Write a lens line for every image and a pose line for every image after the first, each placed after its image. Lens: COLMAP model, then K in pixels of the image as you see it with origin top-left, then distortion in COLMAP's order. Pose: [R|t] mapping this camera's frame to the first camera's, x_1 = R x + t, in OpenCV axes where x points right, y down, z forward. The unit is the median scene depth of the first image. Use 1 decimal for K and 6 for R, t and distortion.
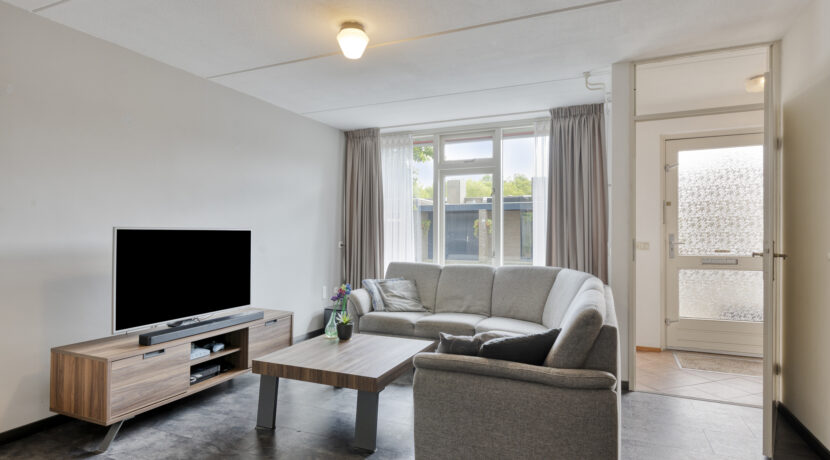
lens RADIAL K [[454.1, 0, 411.4], [0, 454.1, 230.3], [0, 0, 1]] dist [0.001125, 0.001113]
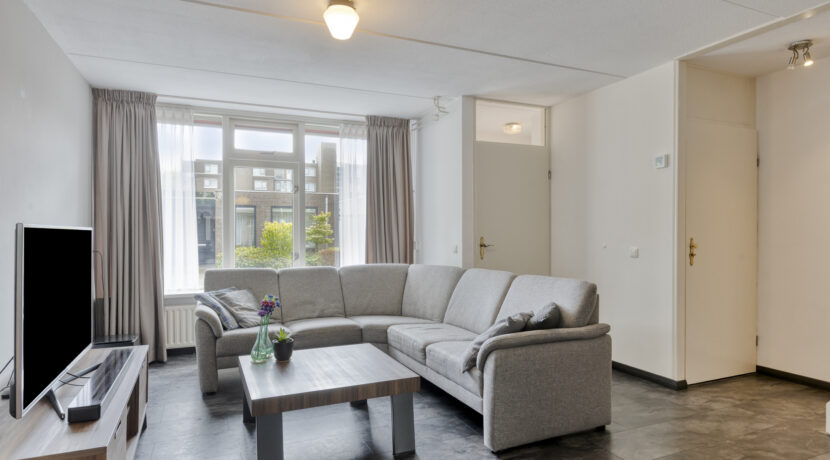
lens RADIAL K [[506.4, 0, 410.4], [0, 506.4, 231.6], [0, 0, 1]] dist [0.001321, -0.001075]
pose [[0.653219, -0.000469, 0.757168, -0.534918], [-0.000828, 0.999999, 0.001334, 0.001576], [-0.757168, -0.001498, 0.653218, 0.160427]]
